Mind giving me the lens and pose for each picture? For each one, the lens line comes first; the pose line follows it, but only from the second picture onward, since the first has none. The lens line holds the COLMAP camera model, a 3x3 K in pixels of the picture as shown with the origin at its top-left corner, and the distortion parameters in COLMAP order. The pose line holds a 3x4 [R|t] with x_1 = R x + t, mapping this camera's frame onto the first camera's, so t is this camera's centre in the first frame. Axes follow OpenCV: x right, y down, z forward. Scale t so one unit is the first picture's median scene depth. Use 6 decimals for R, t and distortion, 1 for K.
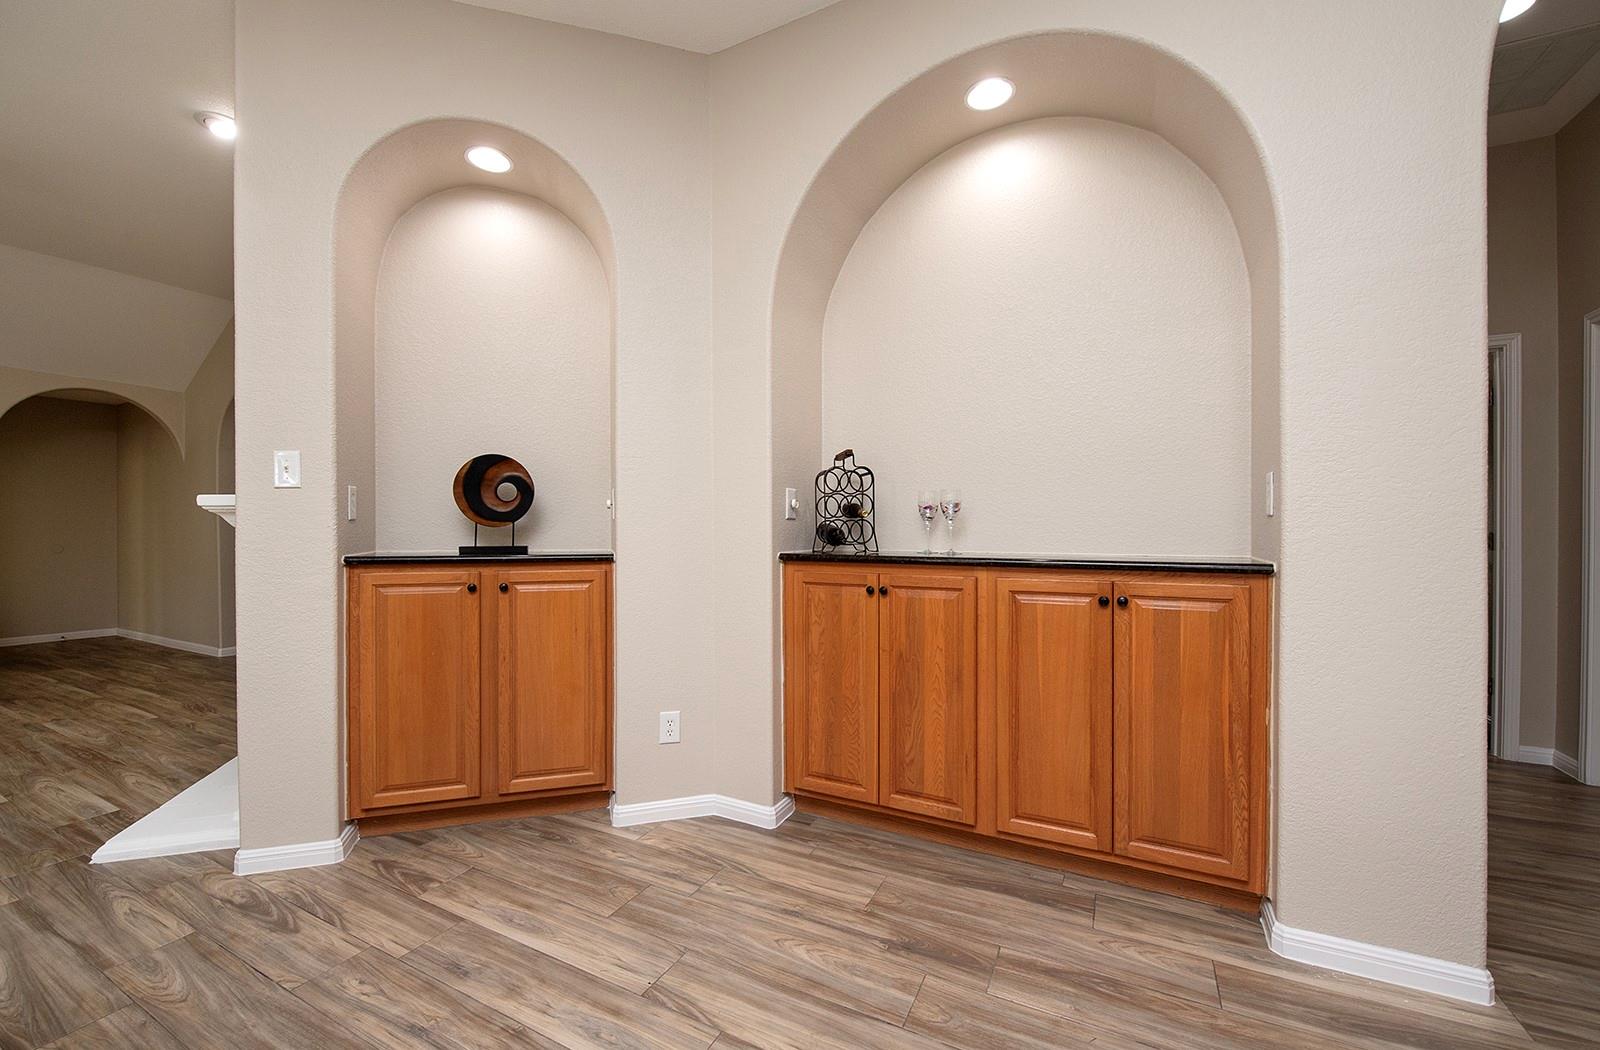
lens RADIAL K [[645.7, 0, 800.0], [0, 645.7, 525.0], [0, 0, 1]] dist [-0.001645, -0.000123]
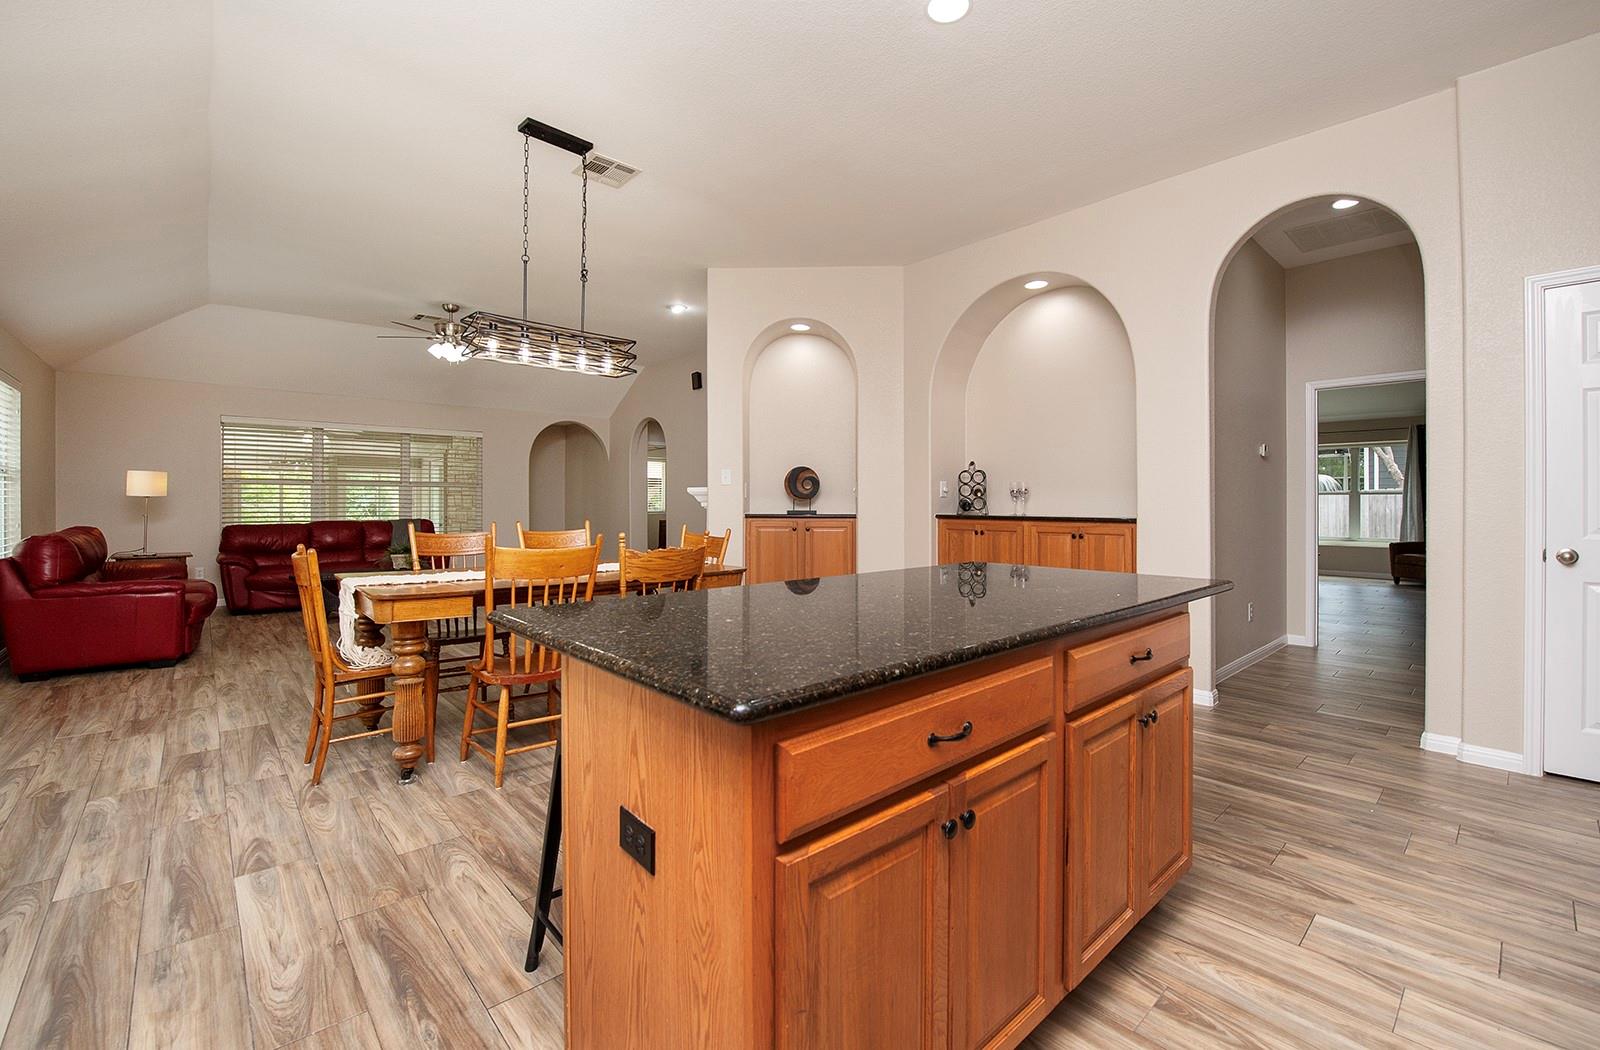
lens RADIAL K [[688.0, 0, 805.0], [0, 688.0, 501.3], [0, 0, 1]] dist [-0.001832, -0.000481]
pose [[0.932661, 0.001595, -0.360750, 0.355596], [-0.000968, 0.999998, 0.001918, -0.000129], [0.360752, -0.001440, 0.932661, -1.124593]]
